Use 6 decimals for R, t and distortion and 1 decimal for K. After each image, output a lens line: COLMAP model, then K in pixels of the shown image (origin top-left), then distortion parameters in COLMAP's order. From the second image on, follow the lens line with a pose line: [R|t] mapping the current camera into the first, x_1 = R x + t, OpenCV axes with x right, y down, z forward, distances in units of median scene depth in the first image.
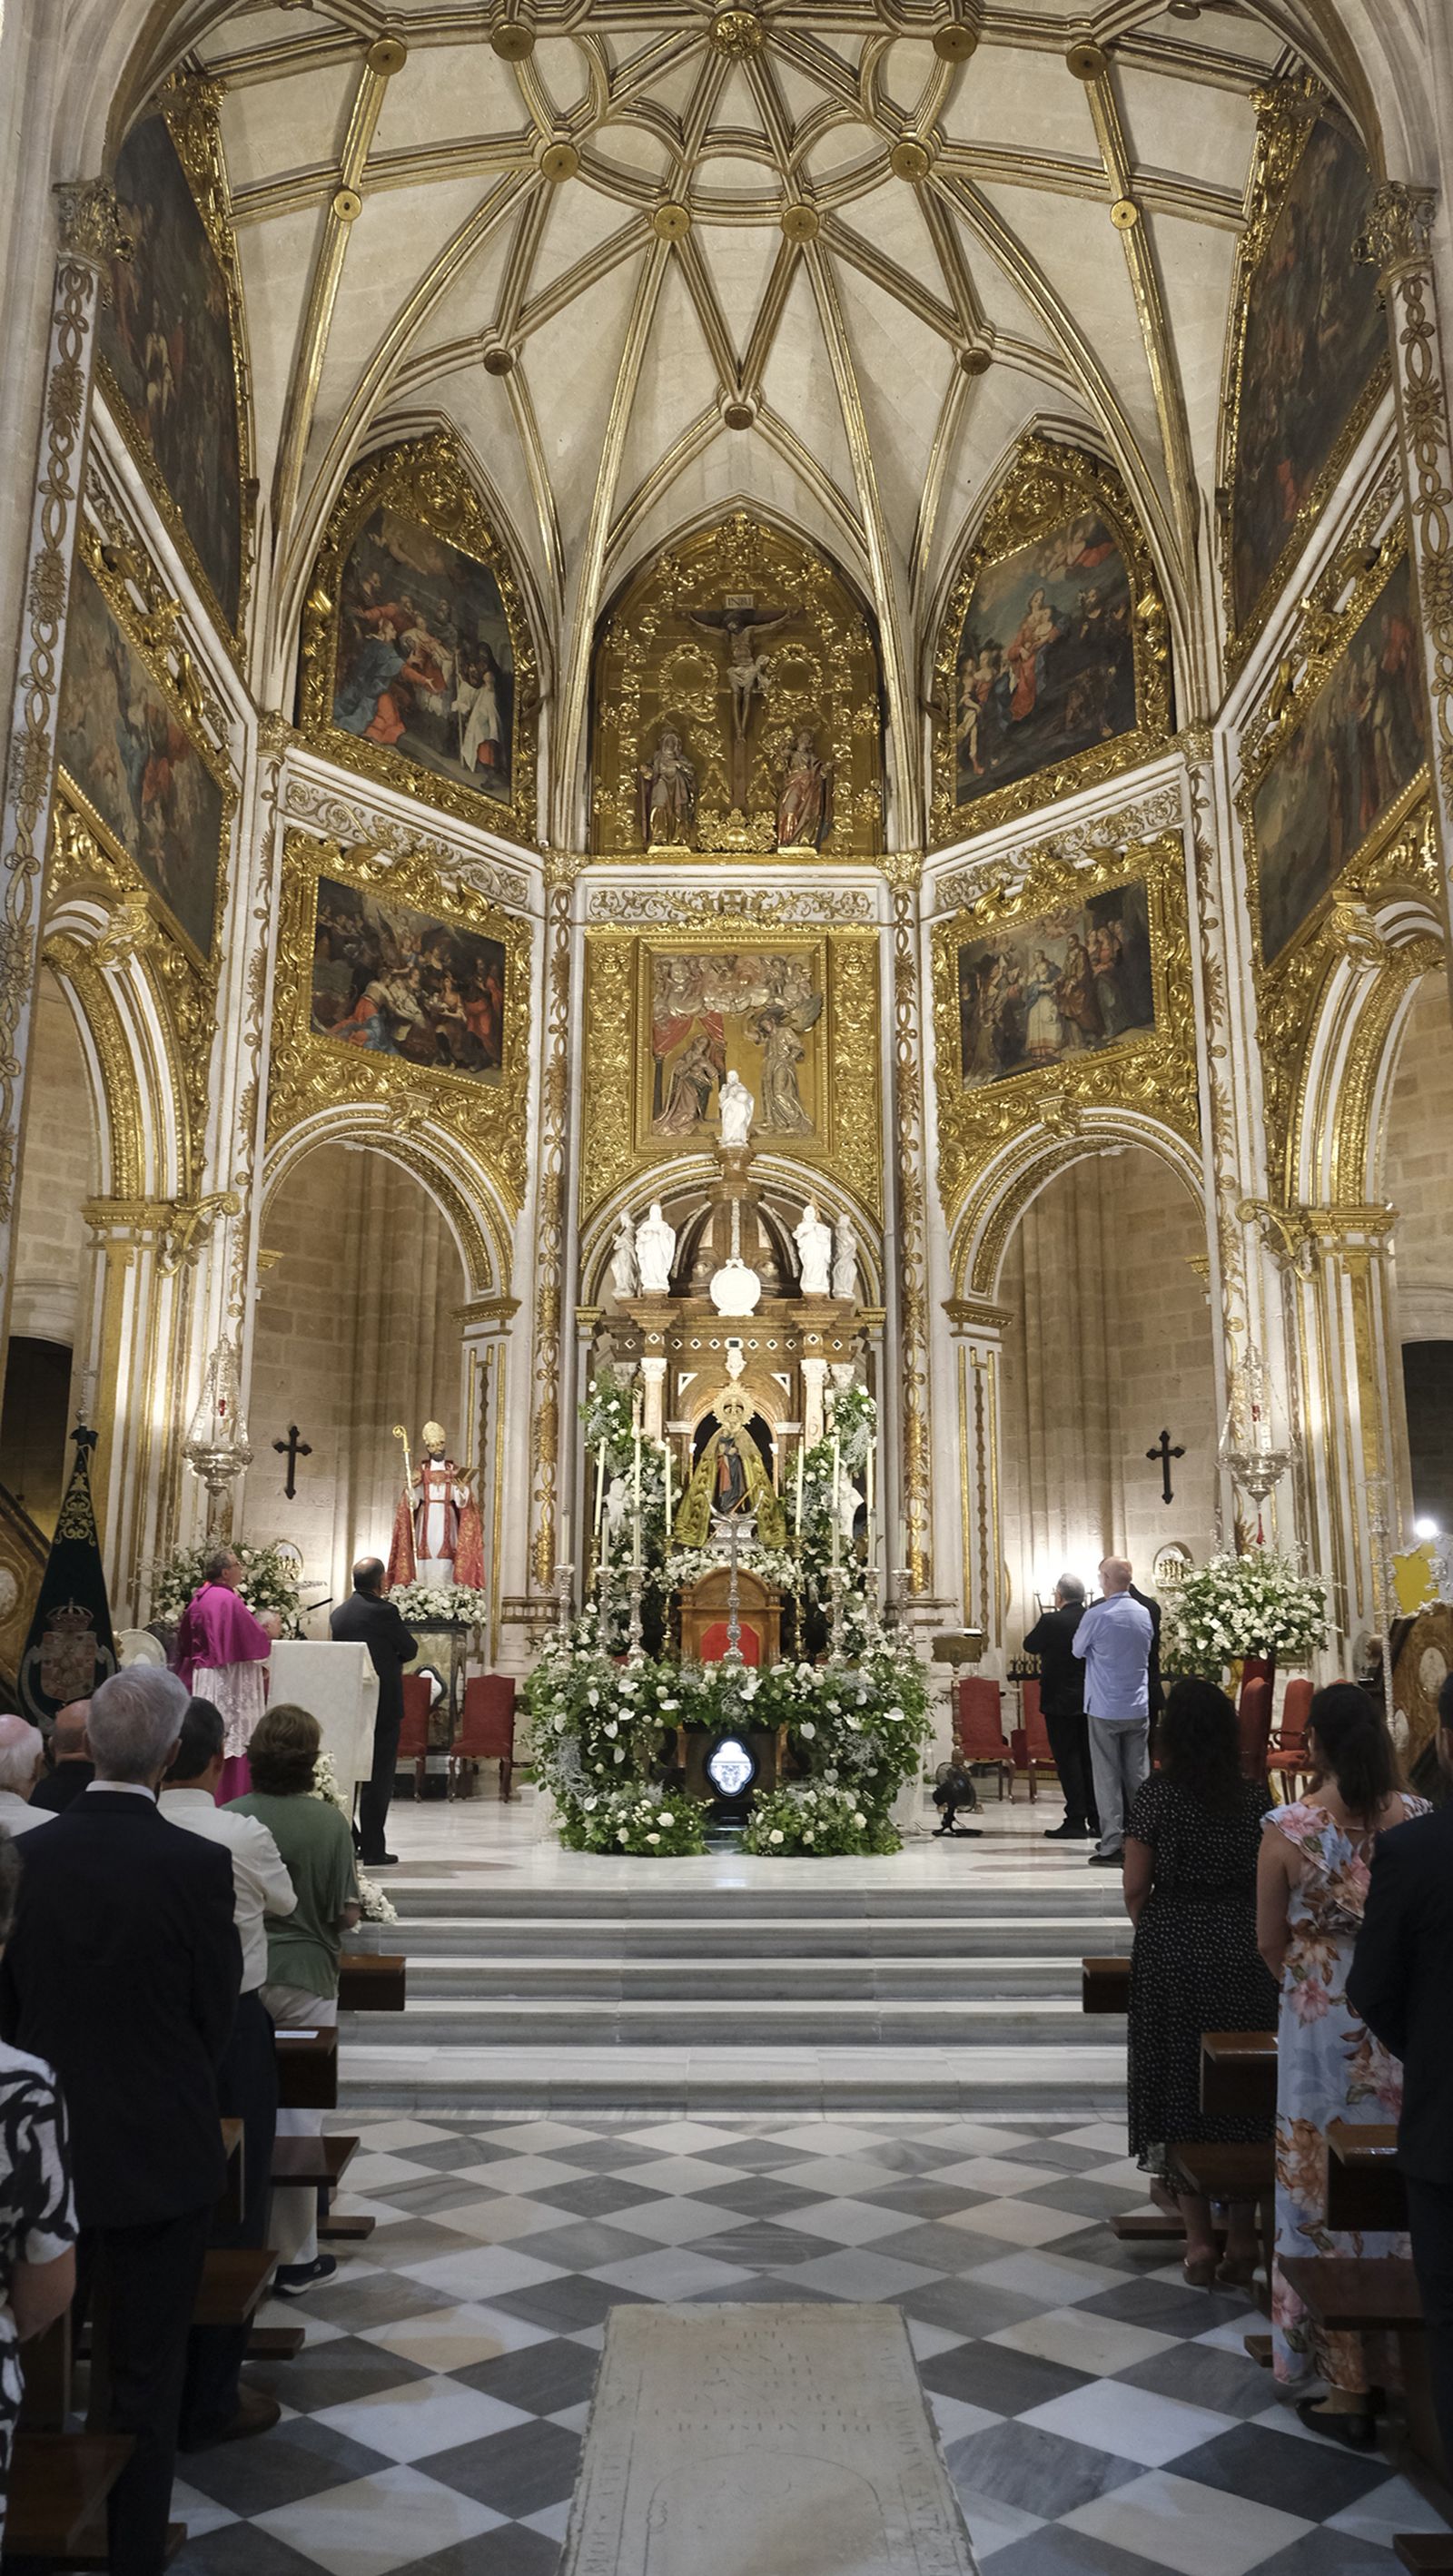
lens RADIAL K [[1848.9, 0, 719.5], [0, 1848.9, 1285.6], [0, 0, 1]] dist [-0.015404, 0.000149]
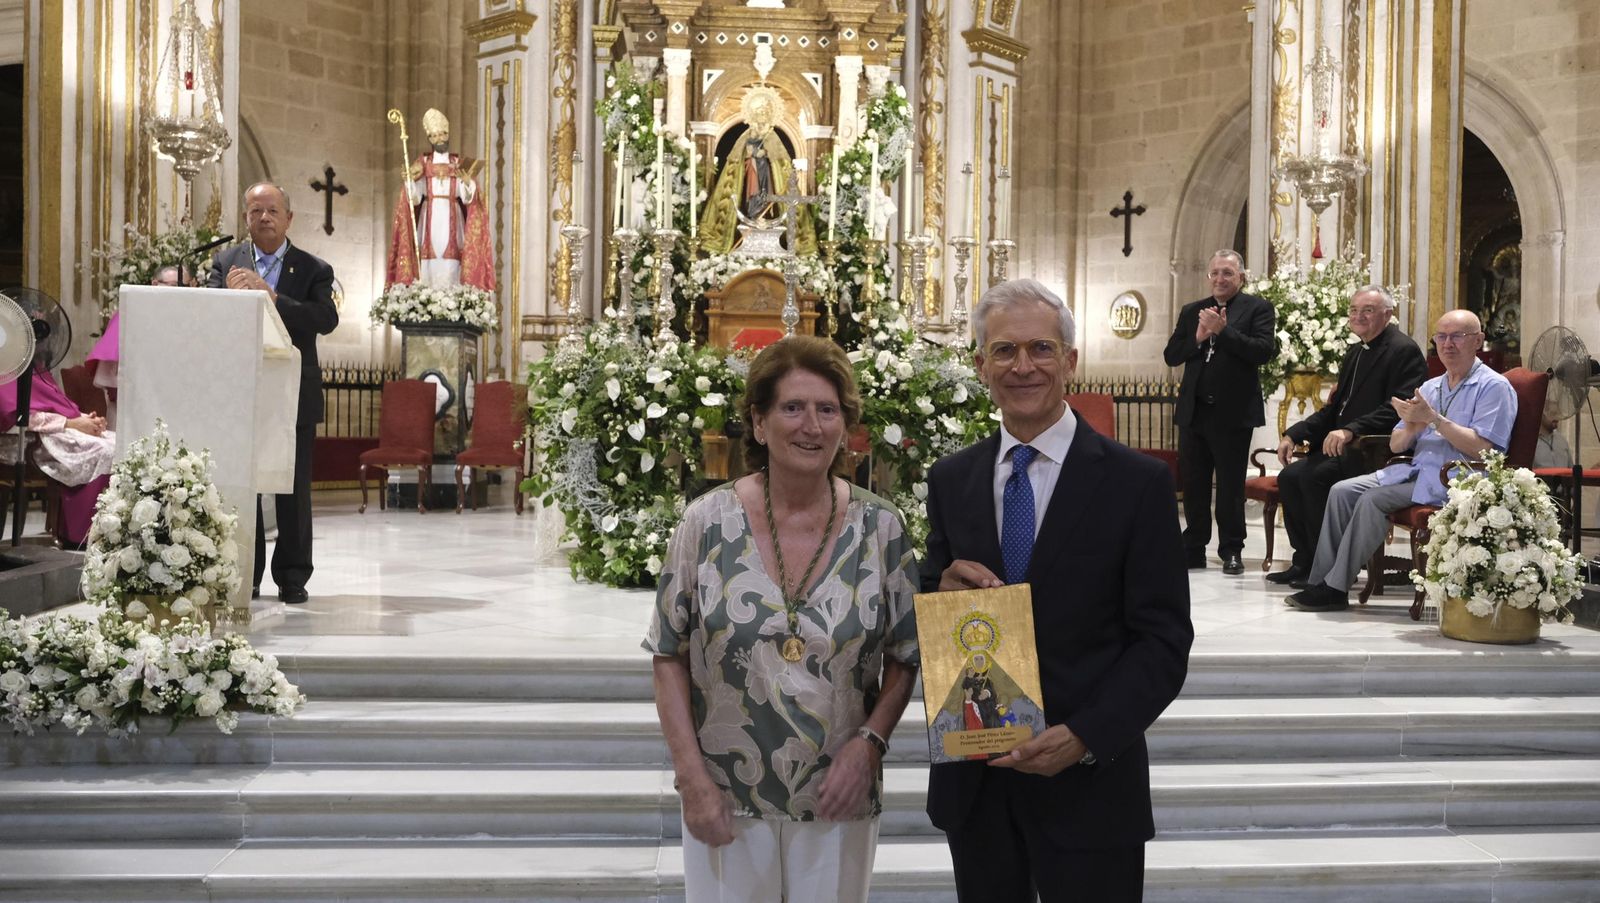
lens RADIAL K [[1347.0, 0, 800.0], [0, 1347.0, 451.5], [0, 0, 1]] dist [-0.006439, -0.004068]
pose [[0.997374, 0.010567, 0.071654, -0.020631], [-0.026869, 0.972687, 0.230558, 0.078760], [-0.067261, -0.231878, 0.970417, 0.299929]]
